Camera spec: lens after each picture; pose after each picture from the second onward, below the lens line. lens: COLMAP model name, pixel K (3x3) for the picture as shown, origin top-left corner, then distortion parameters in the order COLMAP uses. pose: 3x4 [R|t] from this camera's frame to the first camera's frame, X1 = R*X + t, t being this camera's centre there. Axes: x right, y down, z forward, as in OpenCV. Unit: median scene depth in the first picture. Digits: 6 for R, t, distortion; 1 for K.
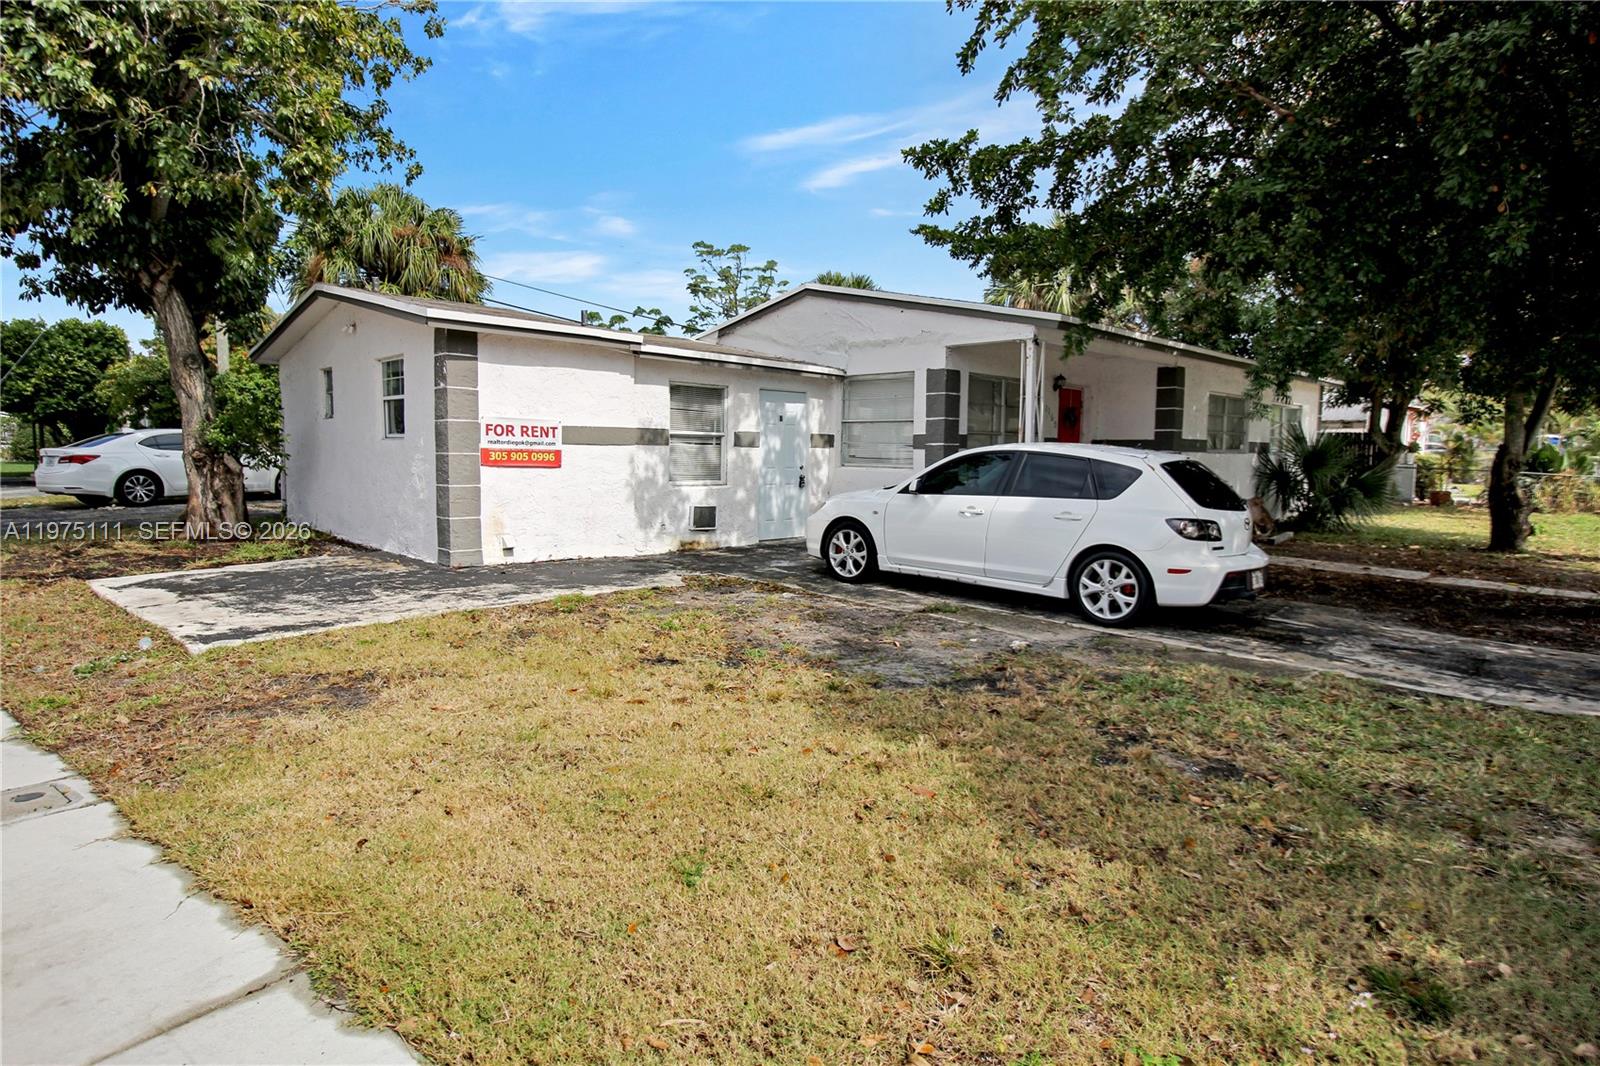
lens RADIAL K [[869.7, 0, 809.5], [0, 869.7, 522.7], [0, 0, 1]] dist [-0.013648, -0.000092]
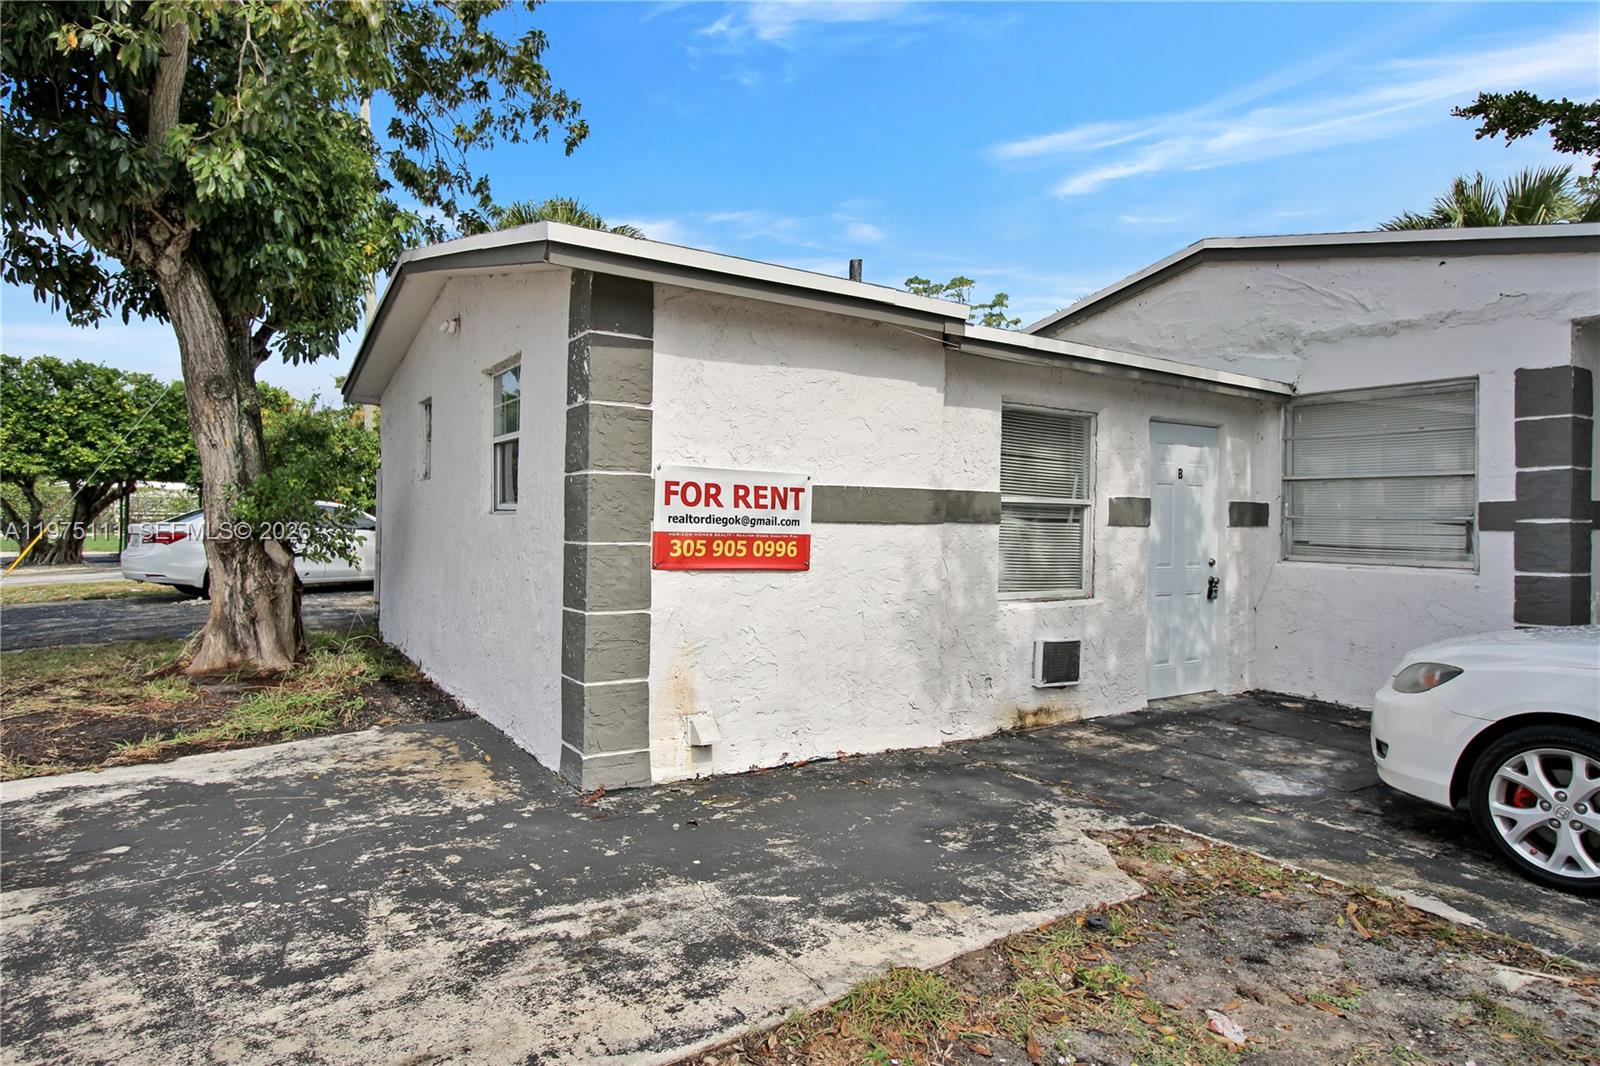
lens RADIAL K [[953.4, 0, 796.3], [0, 953.4, 531.8], [0, 0, 1]] dist [0.007046, -0.001034]
pose [[0.976321, 0.002924, -0.216305, -0.158211], [-0.019149, 0.997152, -0.072950, -0.041046], [0.215476, 0.075365, 0.973597, 0.424216]]
